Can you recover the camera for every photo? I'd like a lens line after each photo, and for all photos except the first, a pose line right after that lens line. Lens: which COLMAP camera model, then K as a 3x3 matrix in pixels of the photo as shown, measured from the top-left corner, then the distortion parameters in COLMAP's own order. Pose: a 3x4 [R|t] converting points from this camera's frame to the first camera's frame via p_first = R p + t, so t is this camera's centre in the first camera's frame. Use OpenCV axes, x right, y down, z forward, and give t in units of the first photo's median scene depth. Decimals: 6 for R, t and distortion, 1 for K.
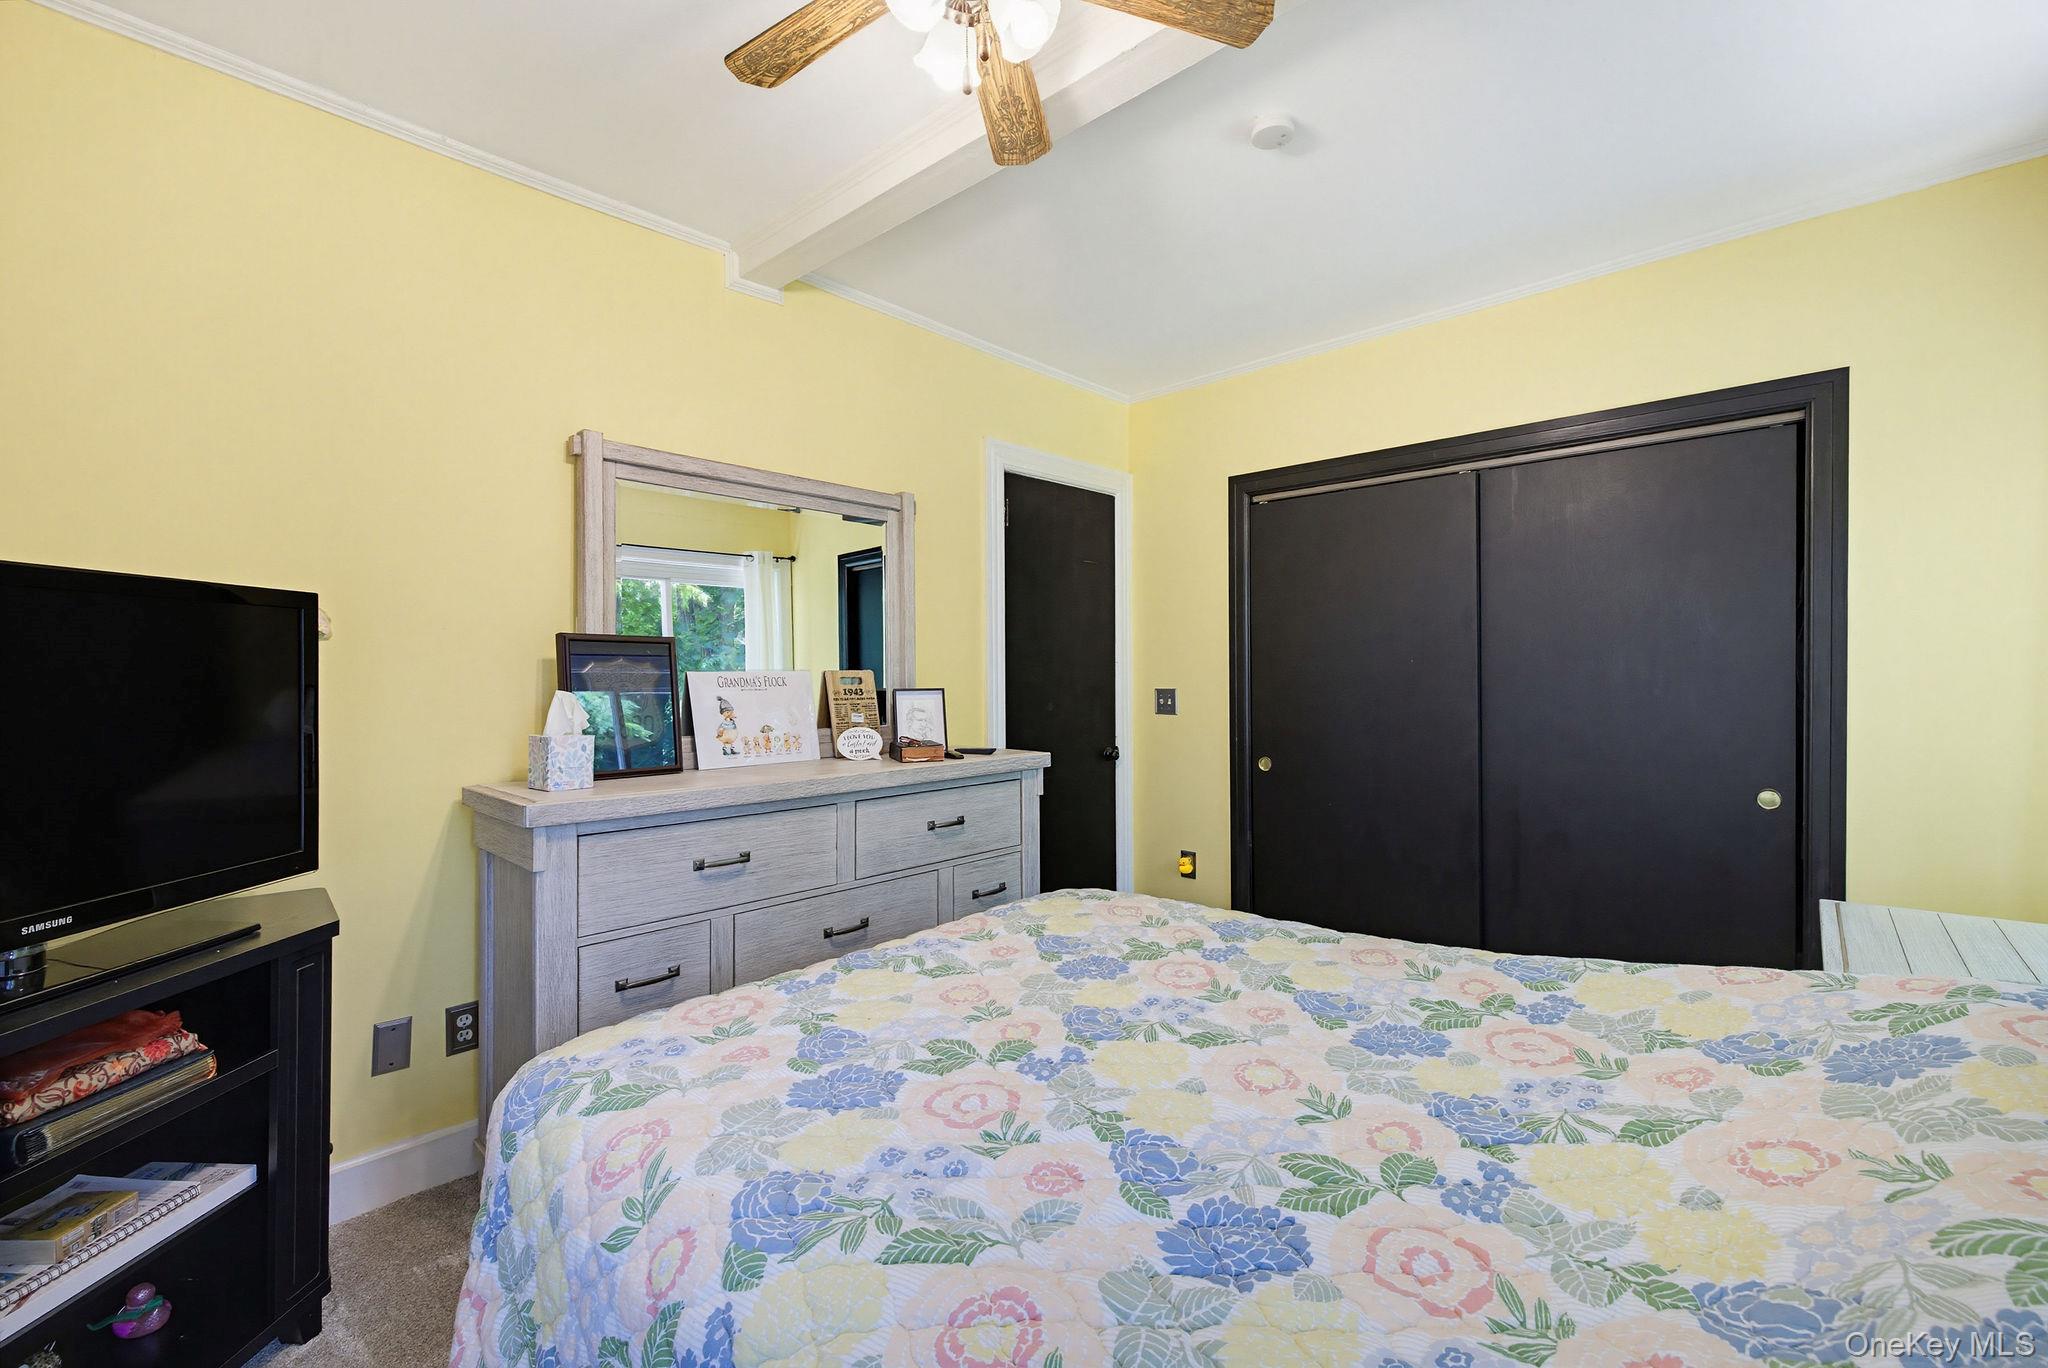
lens RADIAL K [[858.6, 0, 1089.2], [0, 858.6, 670.4], [0, 0, 1]] dist [0.007295, -0.001618]
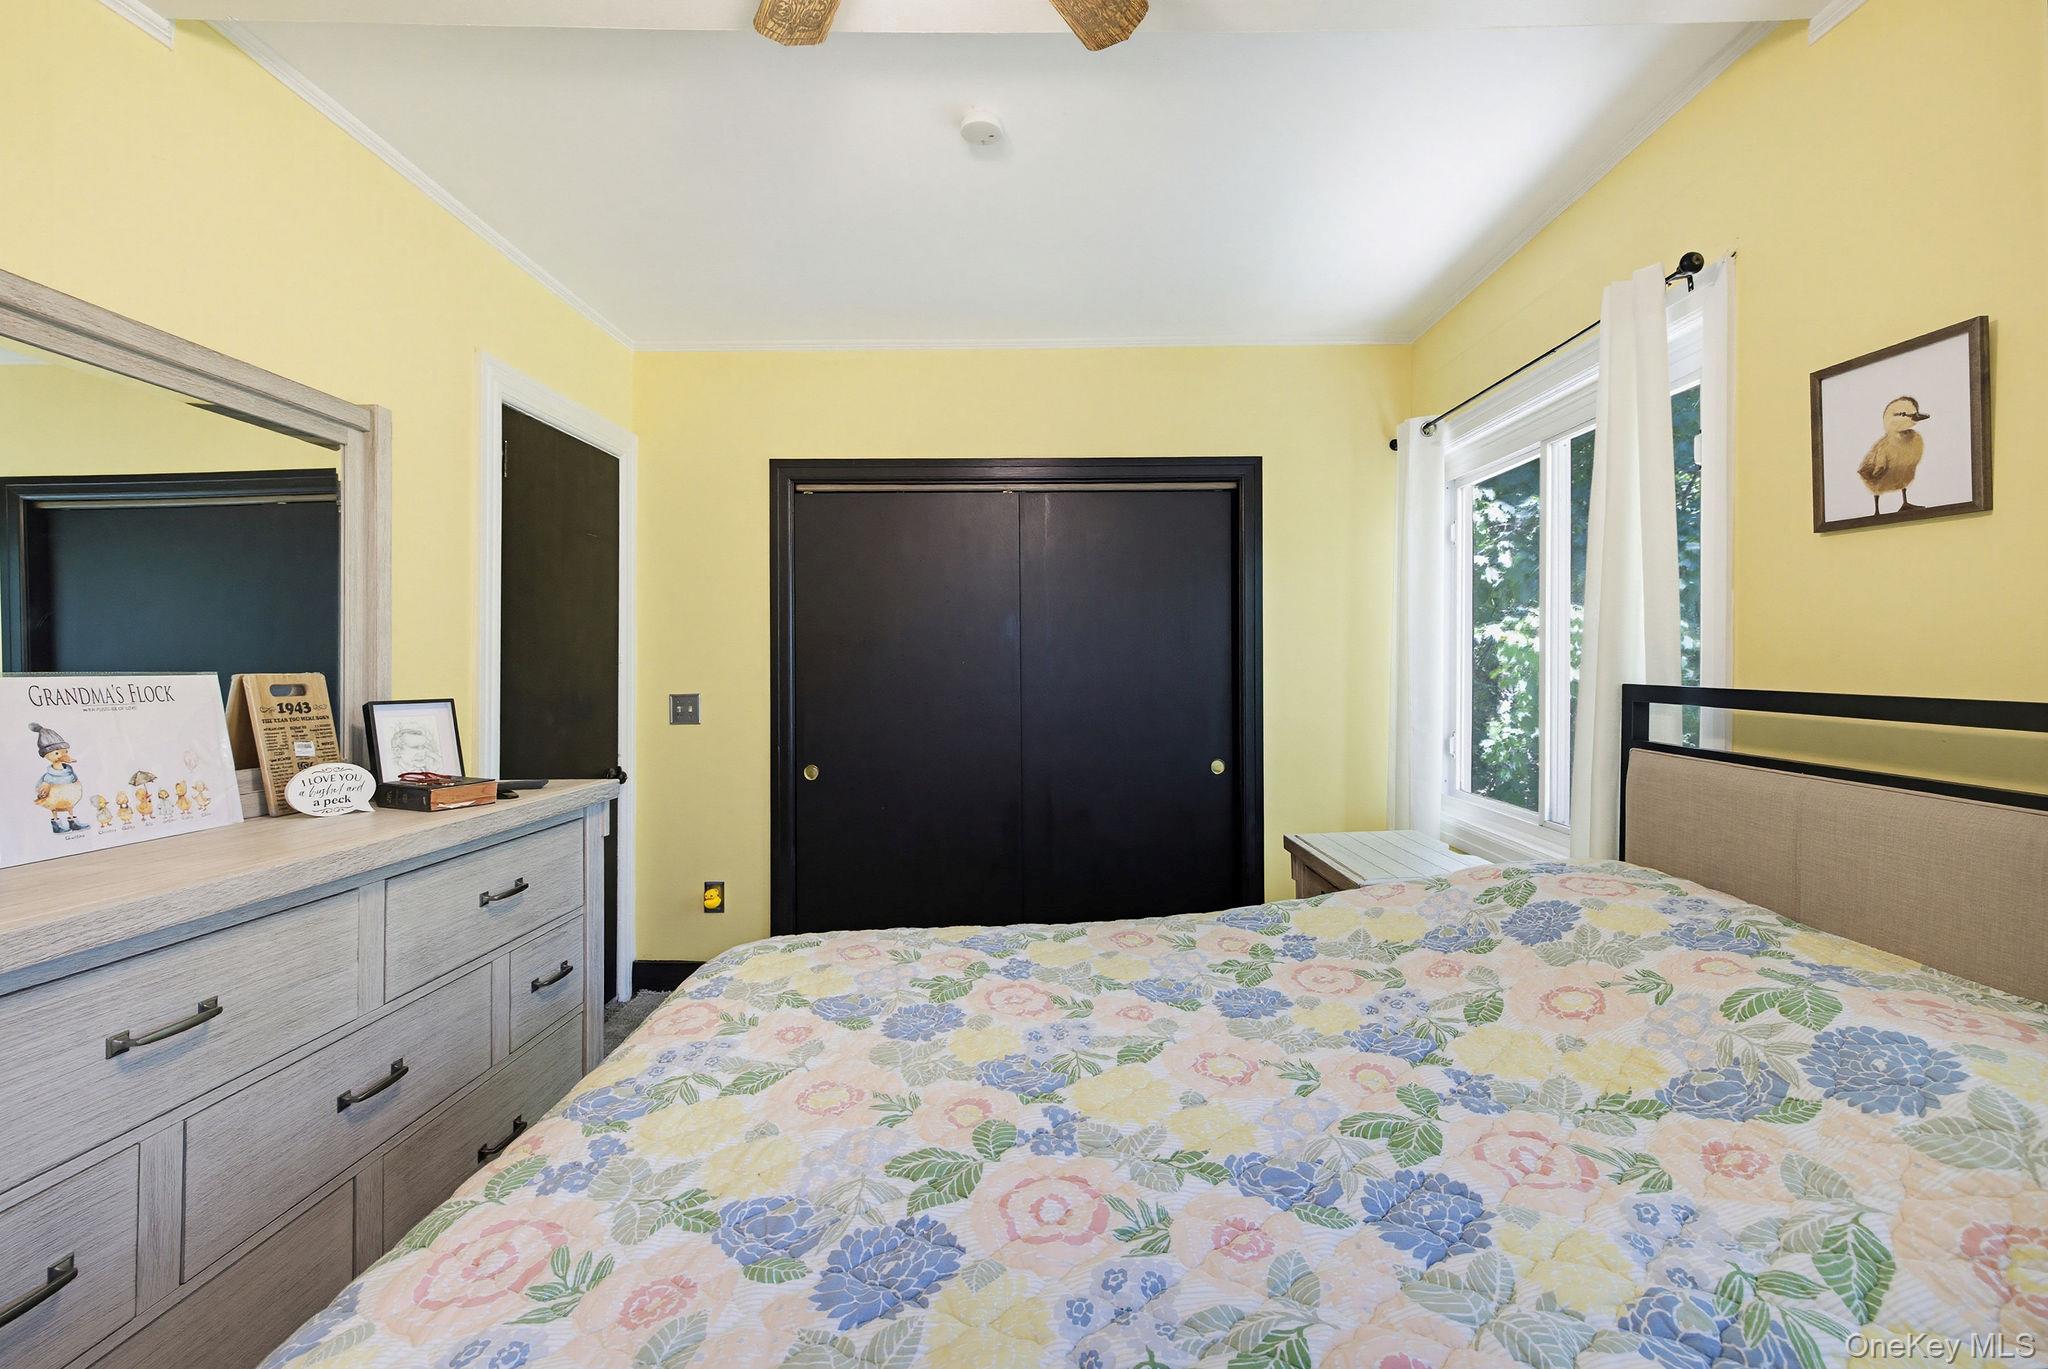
lens RADIAL K [[858.6, 0, 1051.1], [0, 858.6, 653.3], [0, 0, 1]] dist [0.007295, -0.001618]
pose [[0.742295, 0.012110, 0.669964, -0.326540], [0.002838, 0.999771, -0.021216, 0.000133], [-0.670067, 0.017650, 0.742091, 0.188752]]
